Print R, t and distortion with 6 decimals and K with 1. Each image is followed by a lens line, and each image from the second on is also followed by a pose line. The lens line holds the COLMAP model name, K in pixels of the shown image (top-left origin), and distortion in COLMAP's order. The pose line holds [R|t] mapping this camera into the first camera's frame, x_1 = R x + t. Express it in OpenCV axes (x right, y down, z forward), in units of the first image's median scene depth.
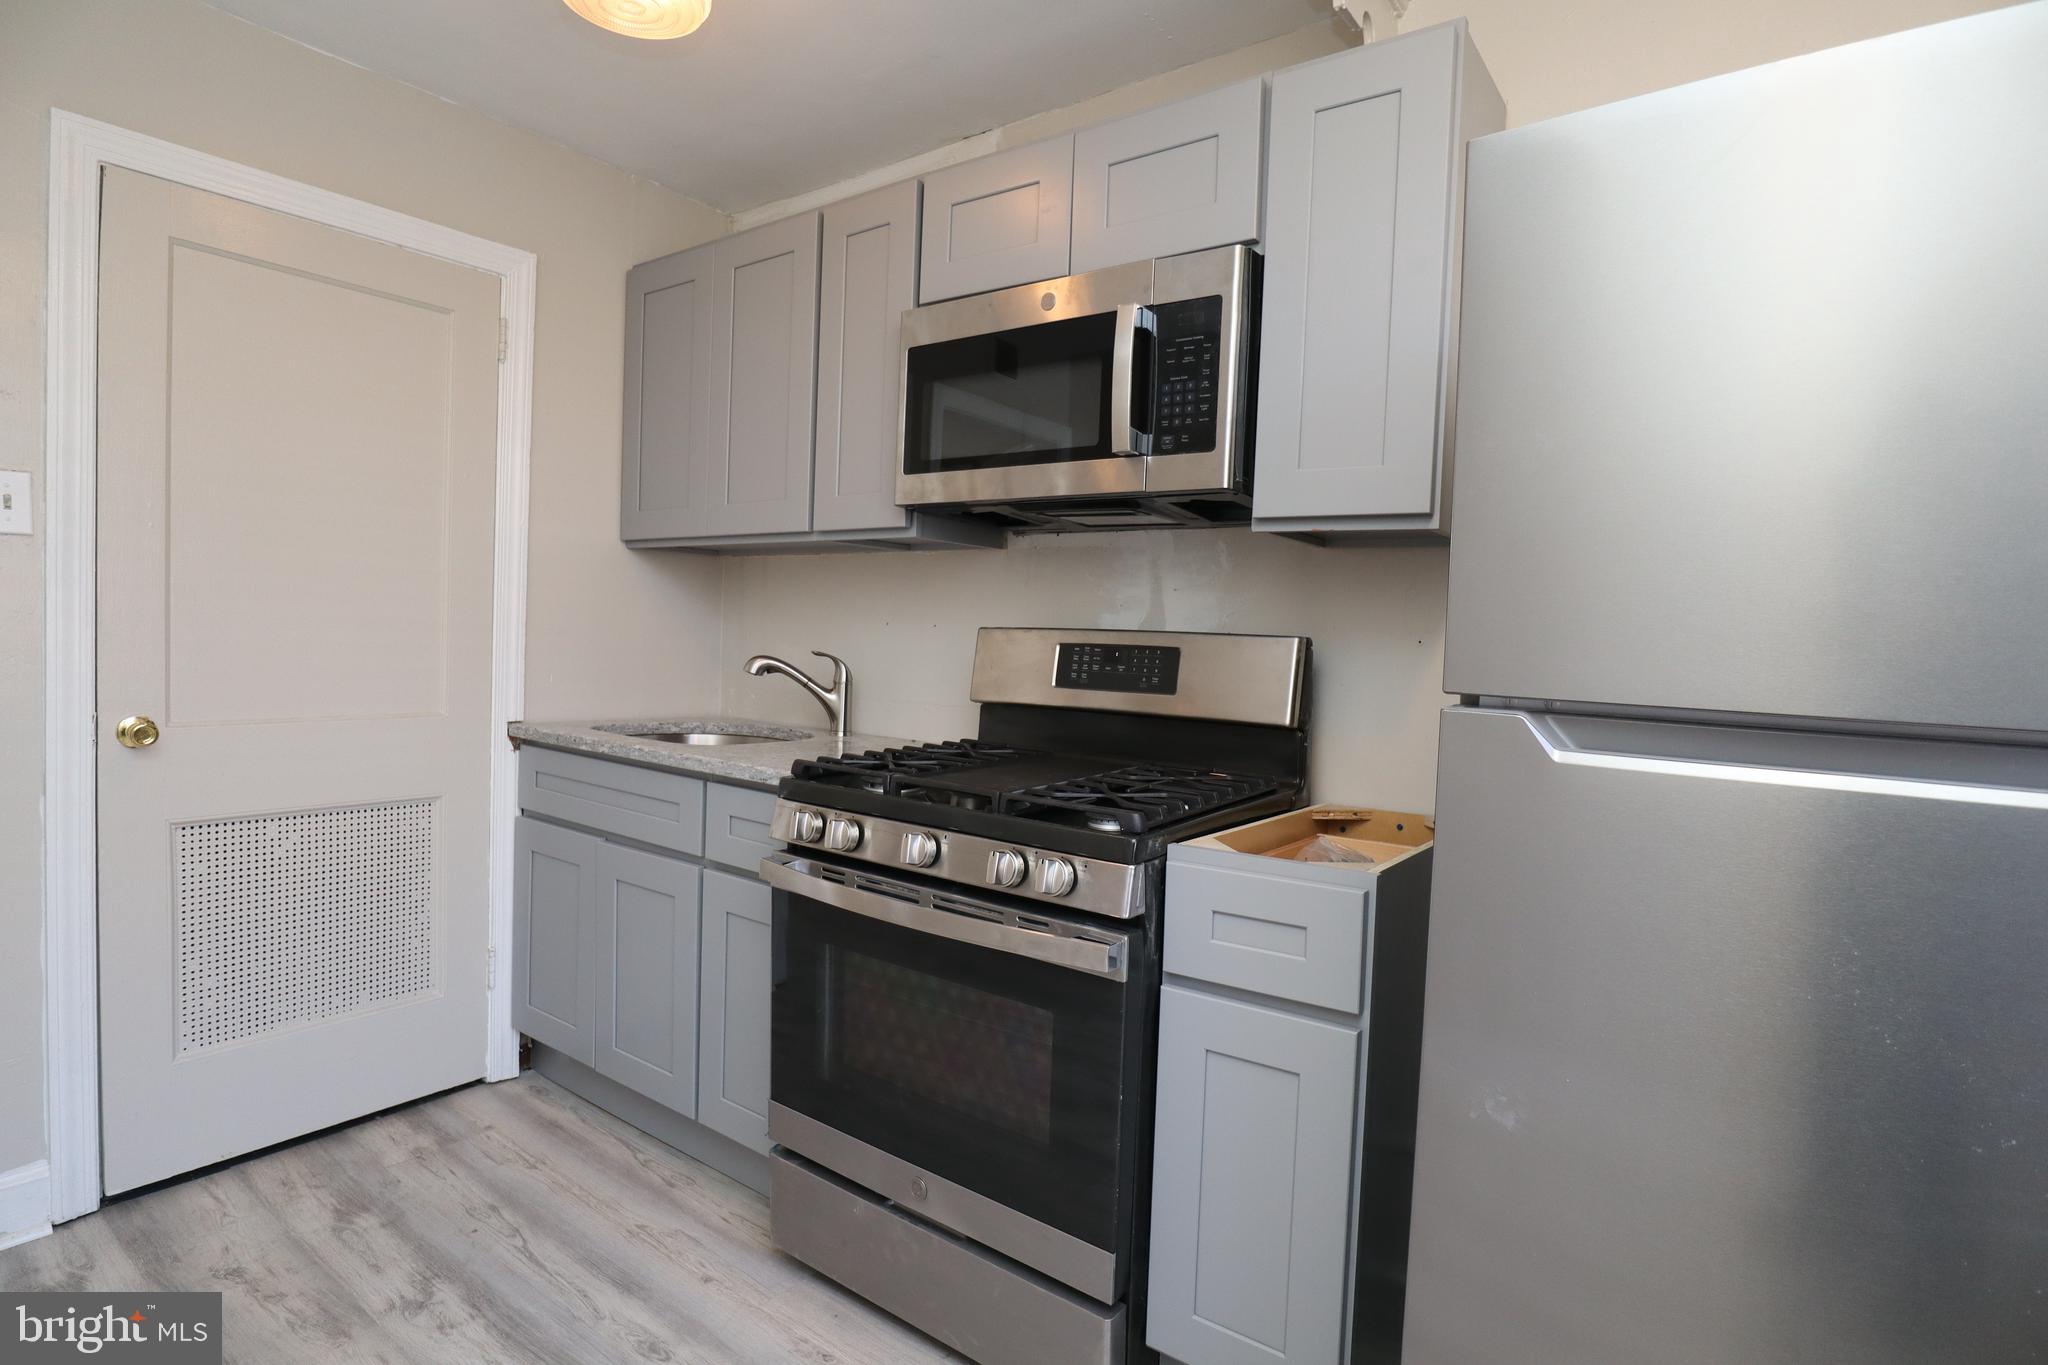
lens RADIAL K [[1049.9, 0, 1016.6], [0, 1049.9, 683.0], [0, 0, 1]] dist [-0.050773, 0.017814]
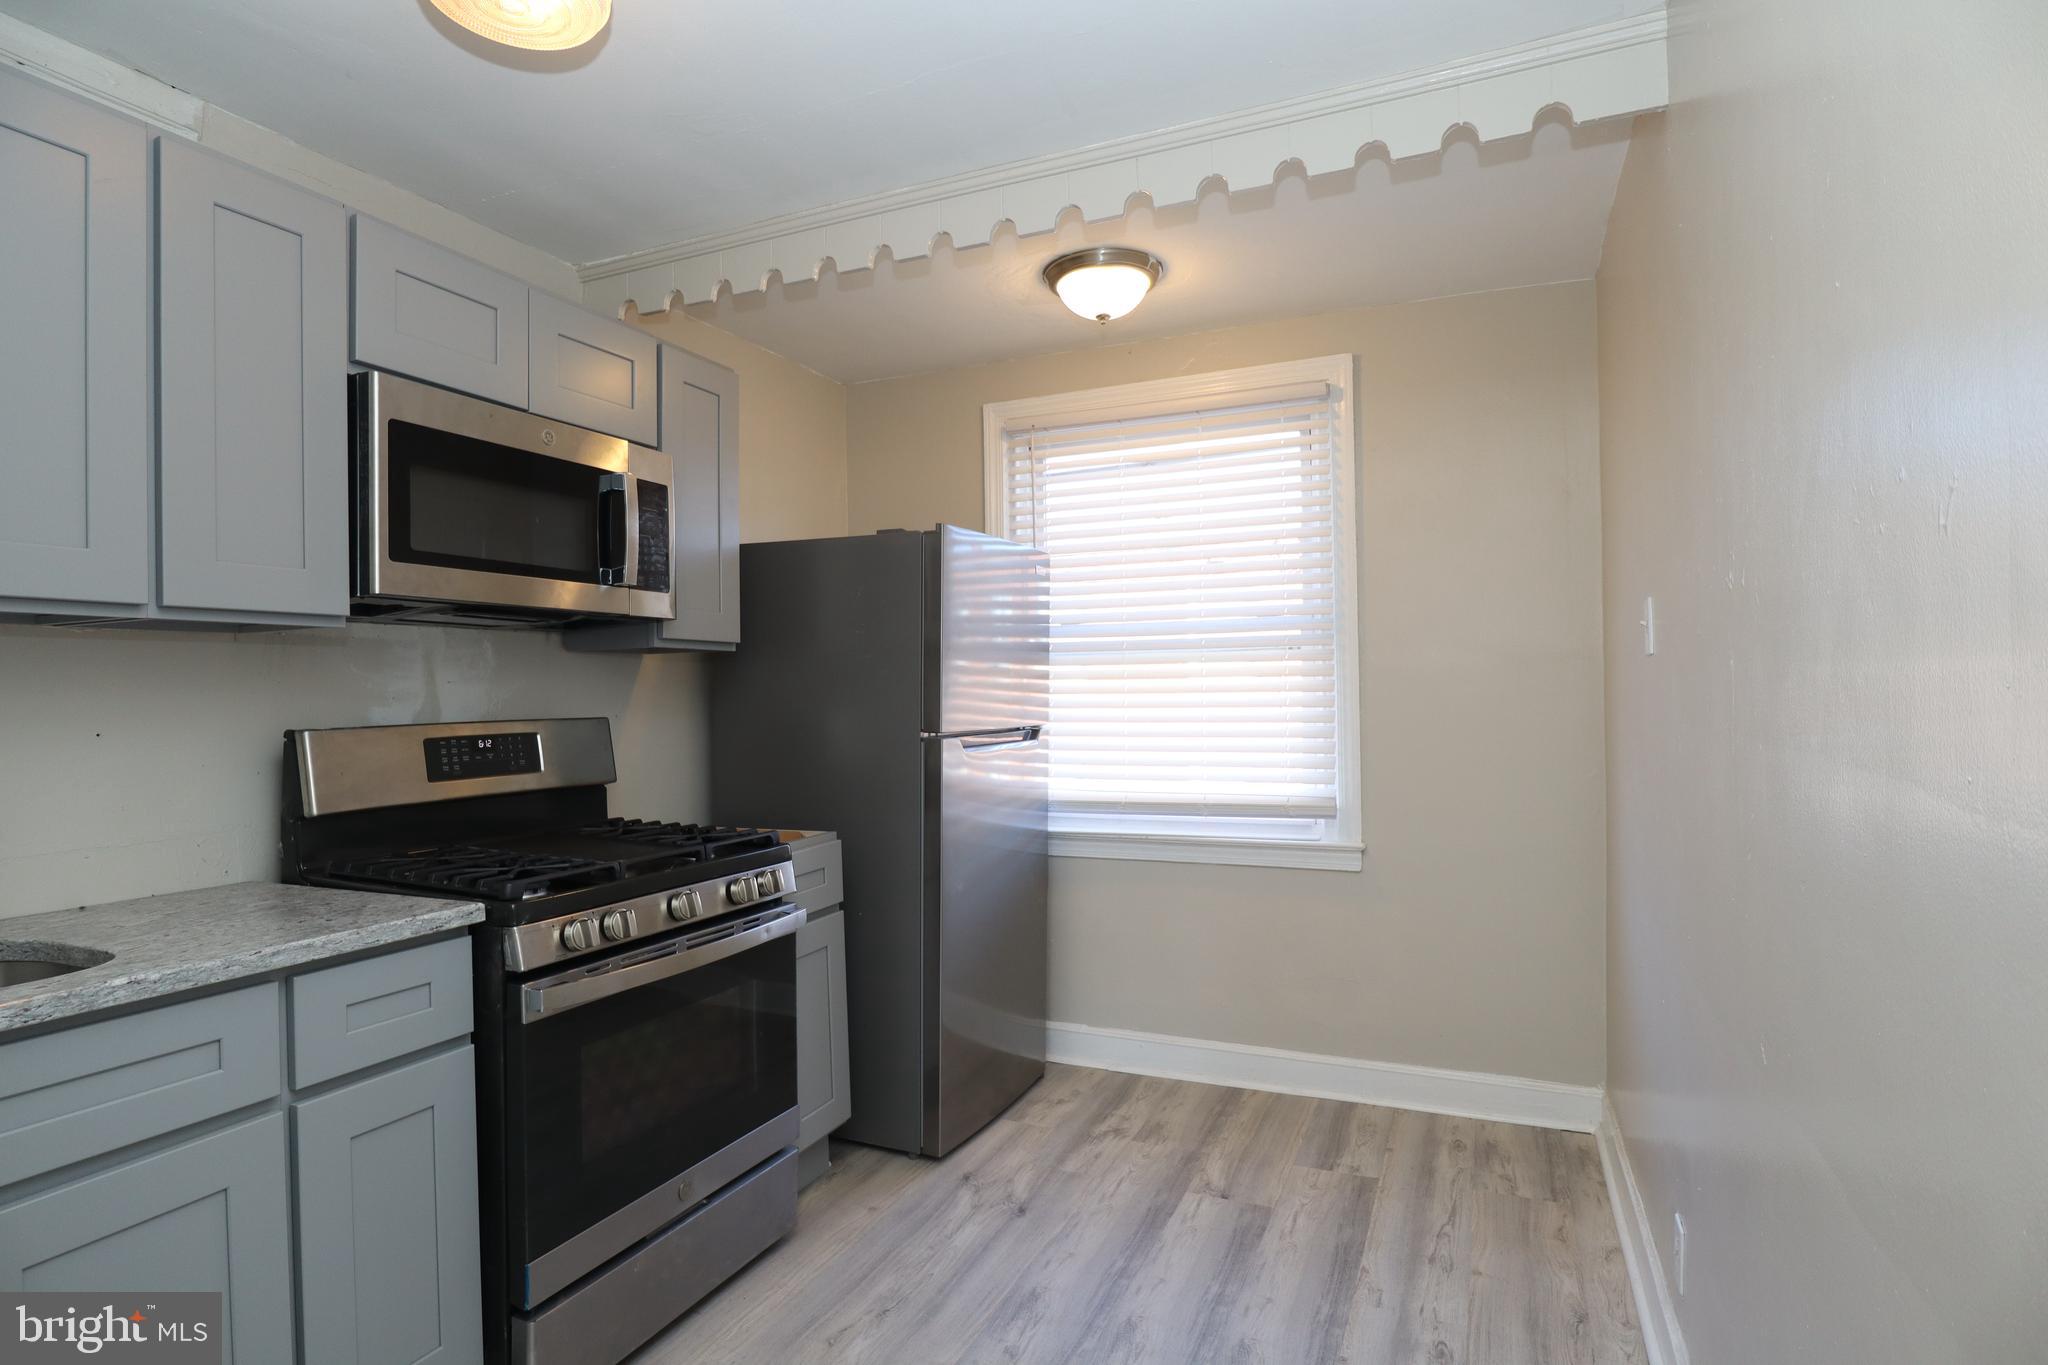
lens RADIAL K [[1056.3, 0, 1020.7], [0, 1056.3, 687.4], [0, 0, 1]] dist [-0.046390, 0.017591]
pose [[-0.217928, -0.031034, 0.975471, -1.117817], [0.053744, 0.997596, 0.043745, -0.106340], [-0.974484, 0.061959, -0.215736, 0.702017]]
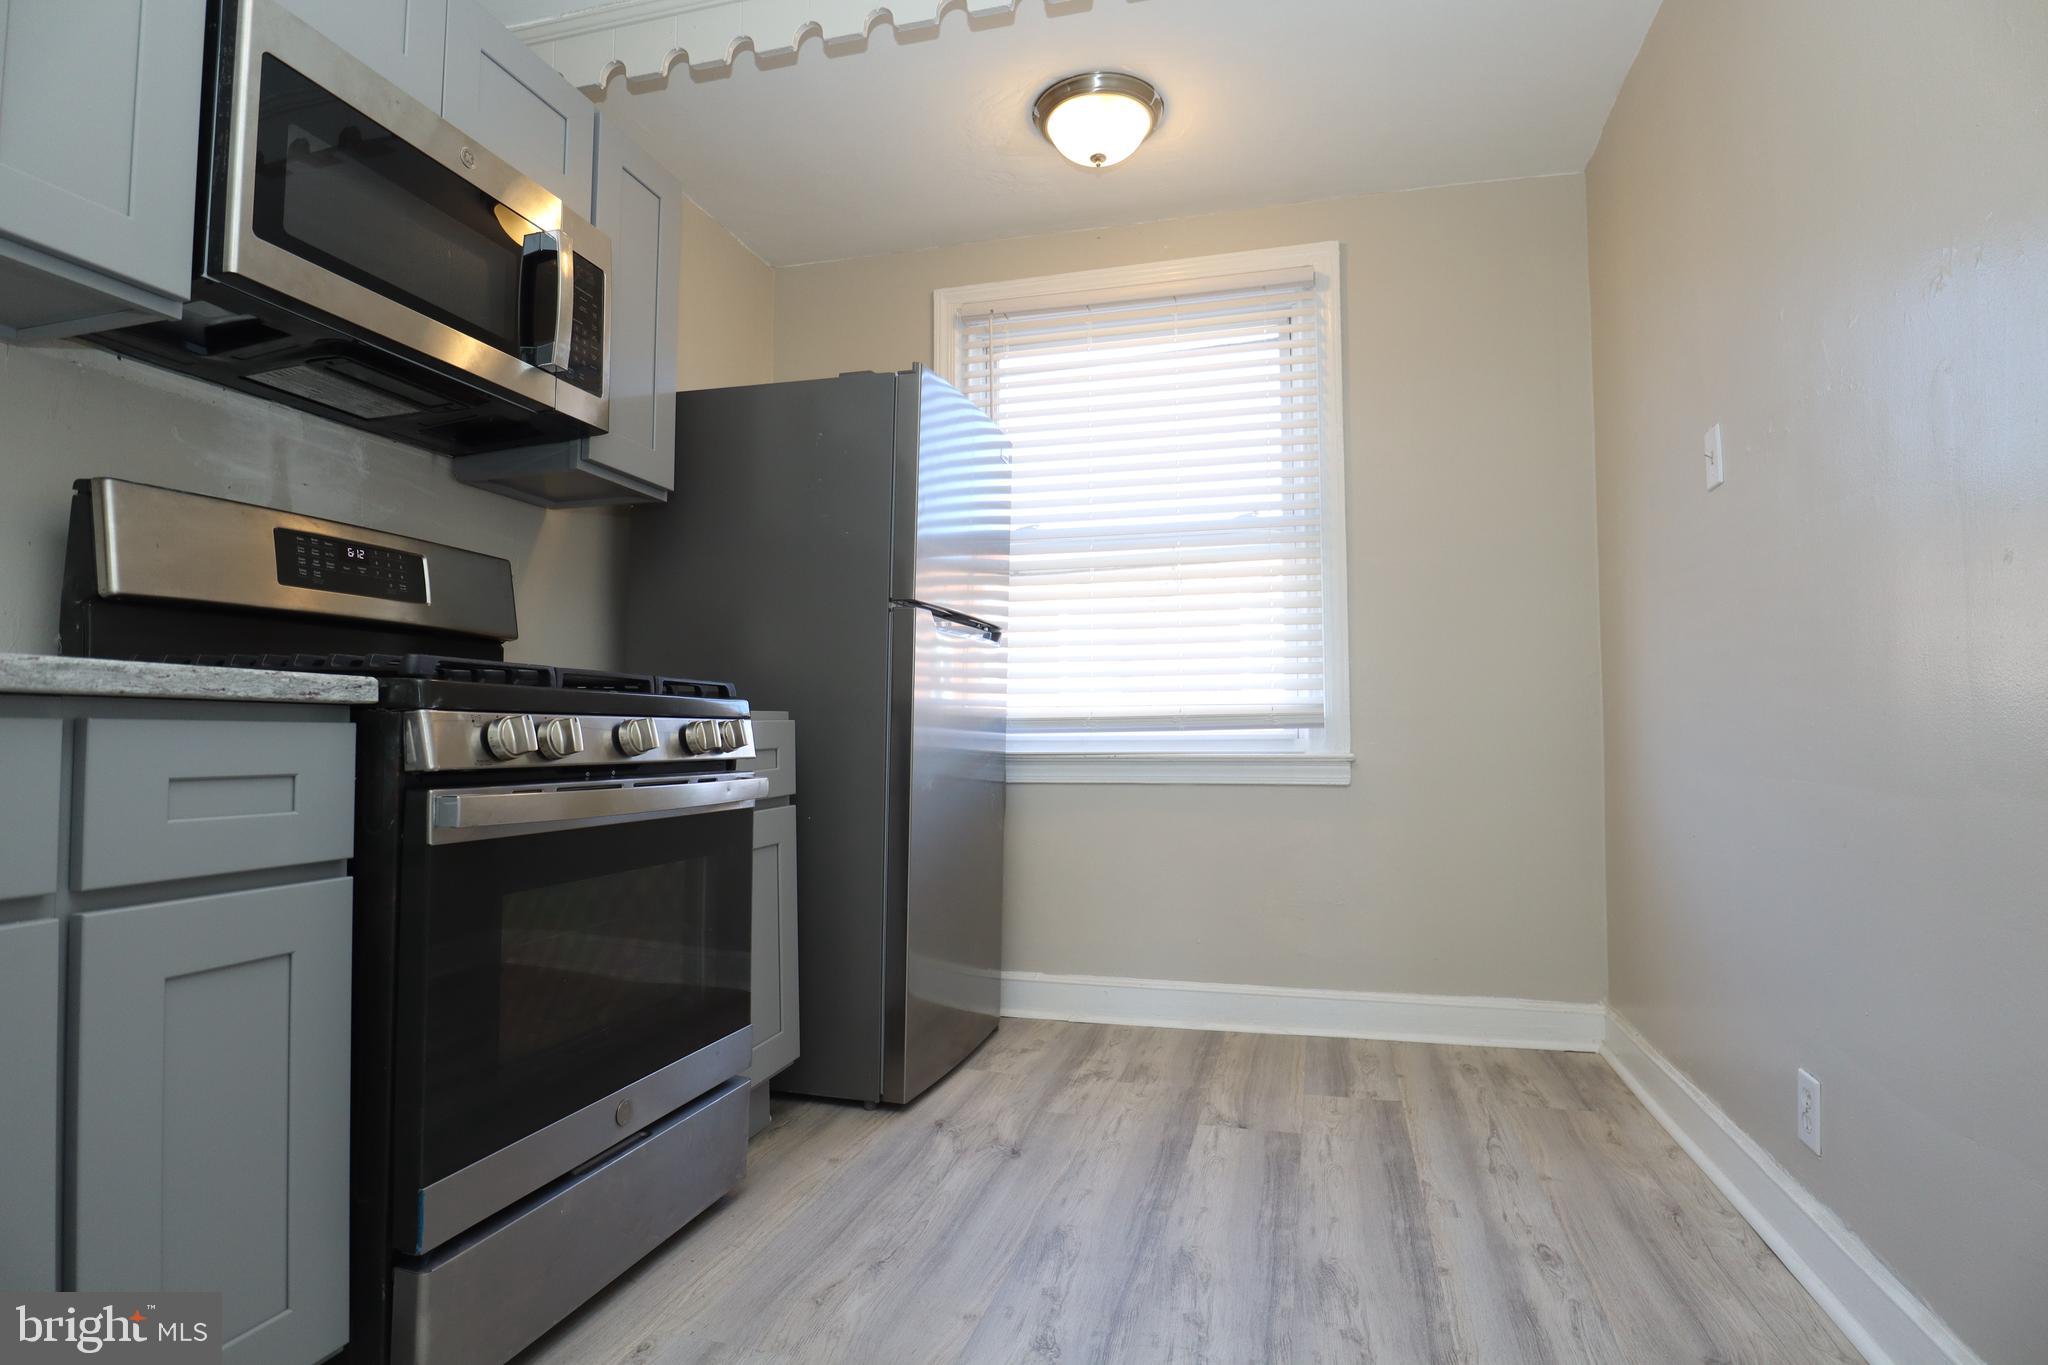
lens RADIAL K [[1056.0, 0, 1035.9], [0, 1056.0, 682.1], [0, 0, 1]] dist [-0.045848, 0.015743]
pose [[-0.370504, 0.011879, 0.928755, -0.909751], [0.035665, 0.999363, 0.001445, 0.097920], [-0.928146, 0.033660, -0.370691, 0.823059]]
